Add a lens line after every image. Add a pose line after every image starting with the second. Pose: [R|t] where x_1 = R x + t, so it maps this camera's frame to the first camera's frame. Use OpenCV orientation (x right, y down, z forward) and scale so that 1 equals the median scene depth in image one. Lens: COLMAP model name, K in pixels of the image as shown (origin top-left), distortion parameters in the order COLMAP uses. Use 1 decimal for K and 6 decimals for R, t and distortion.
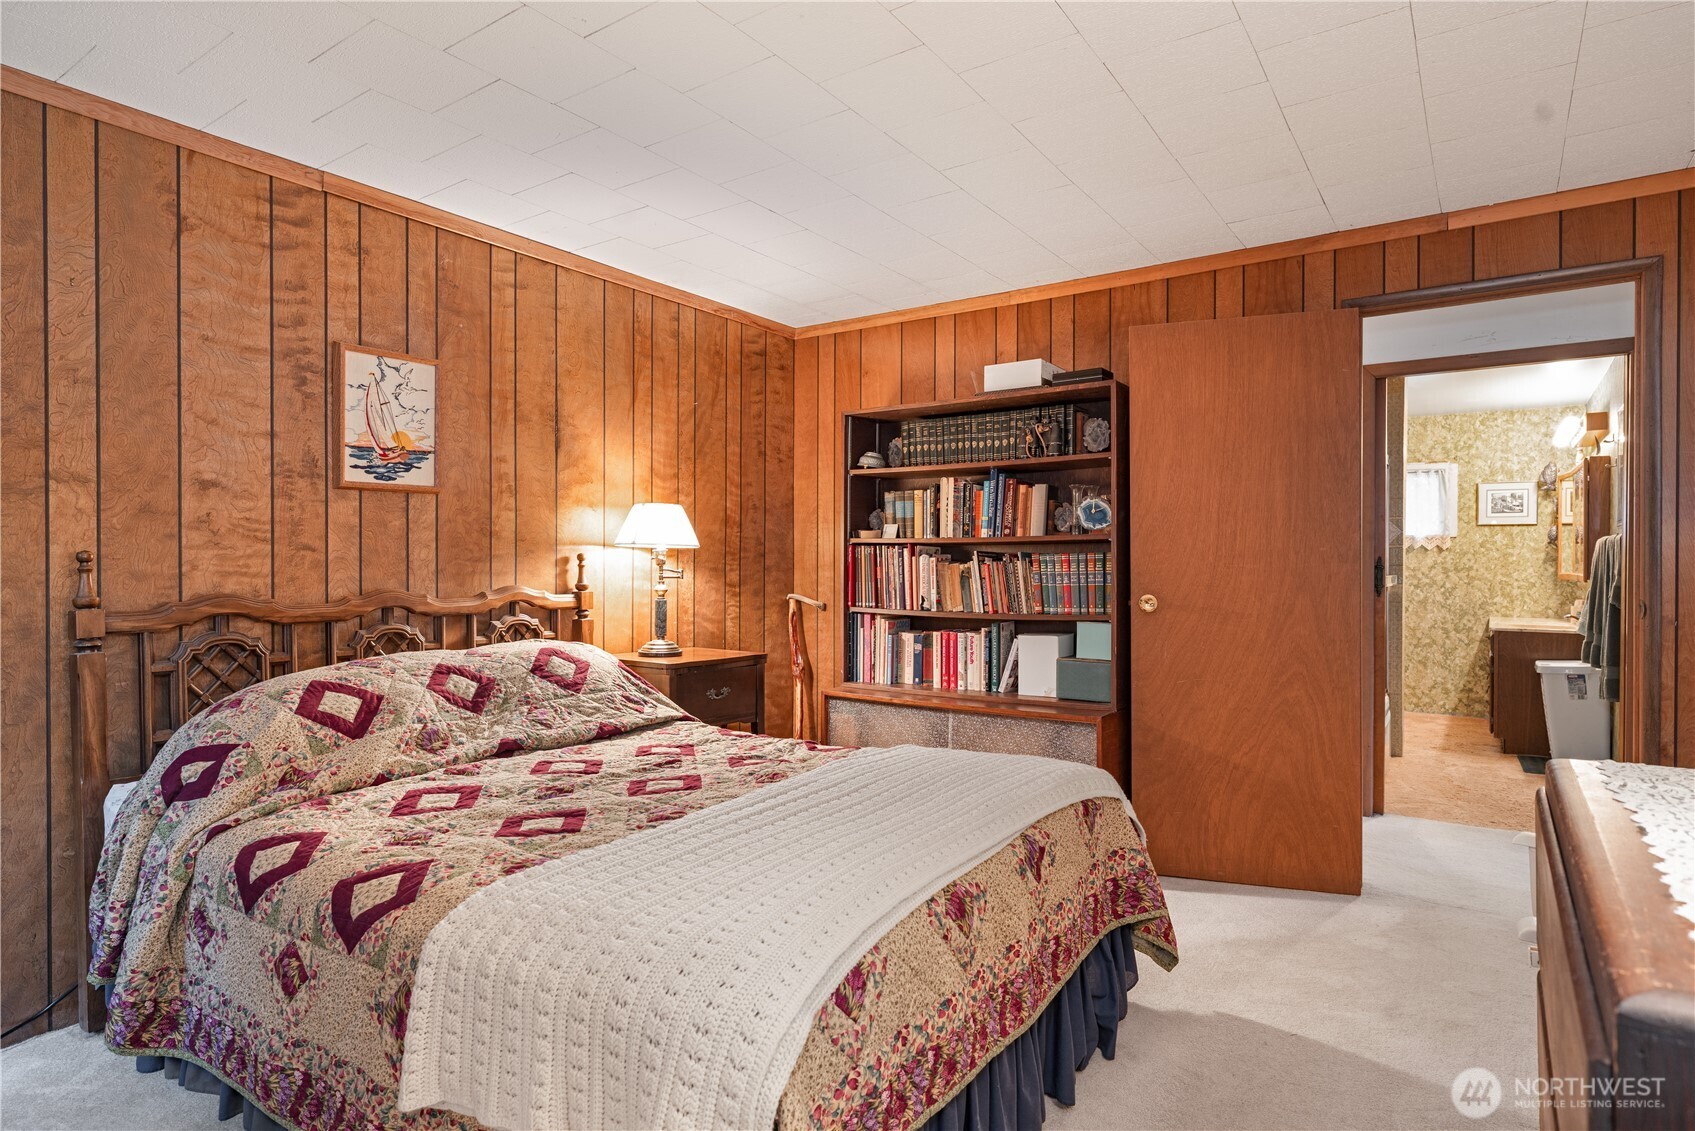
lens RADIAL K [[933.8, 0, 848.8], [0, 933.8, 573.3], [0, 0, 1]] dist [-0.003997, 0.003914]
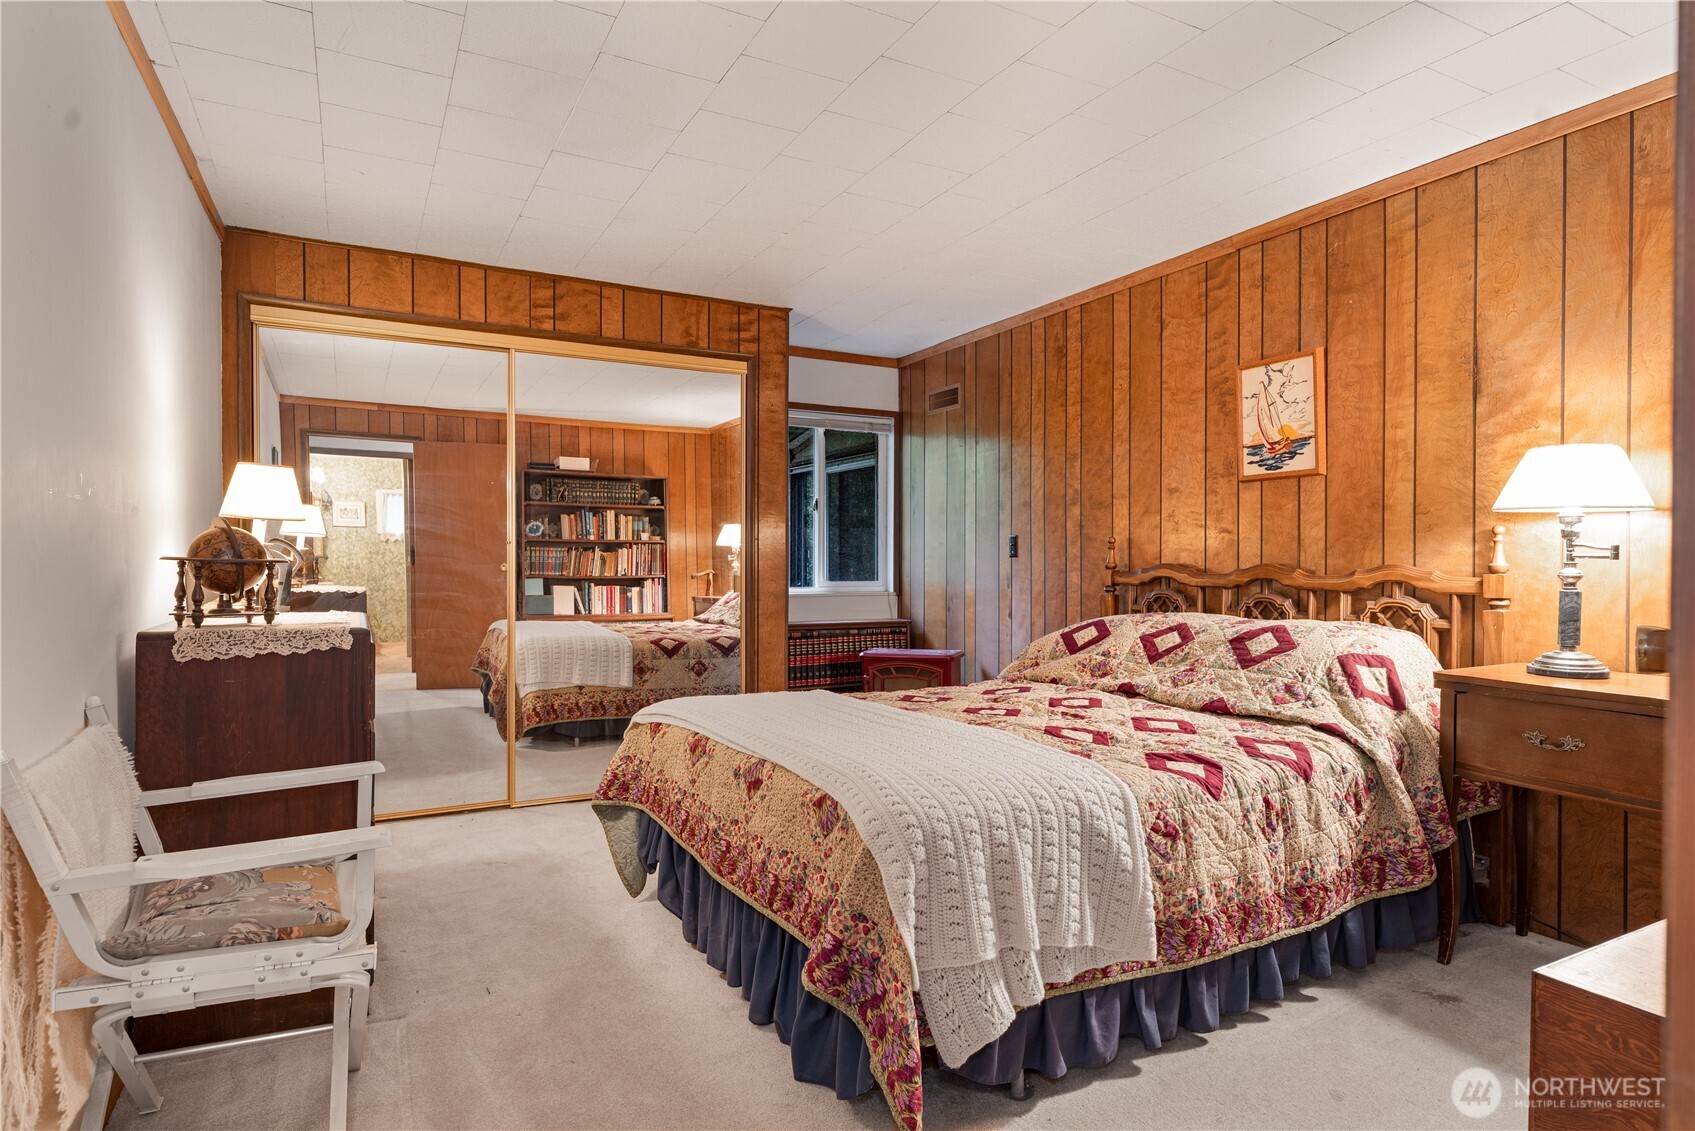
lens RADIAL K [[933.8, 0, 843.5], [0, 933.8, 550.8], [0, 0, 1]] dist [-0.003997, 0.003914]
pose [[-0.459516, 0.004013, -0.888160, 1.455049], [0.002331, 0.999992, 0.003313, -0.008085], [0.888166, -0.000548, -0.459522, 1.976554]]
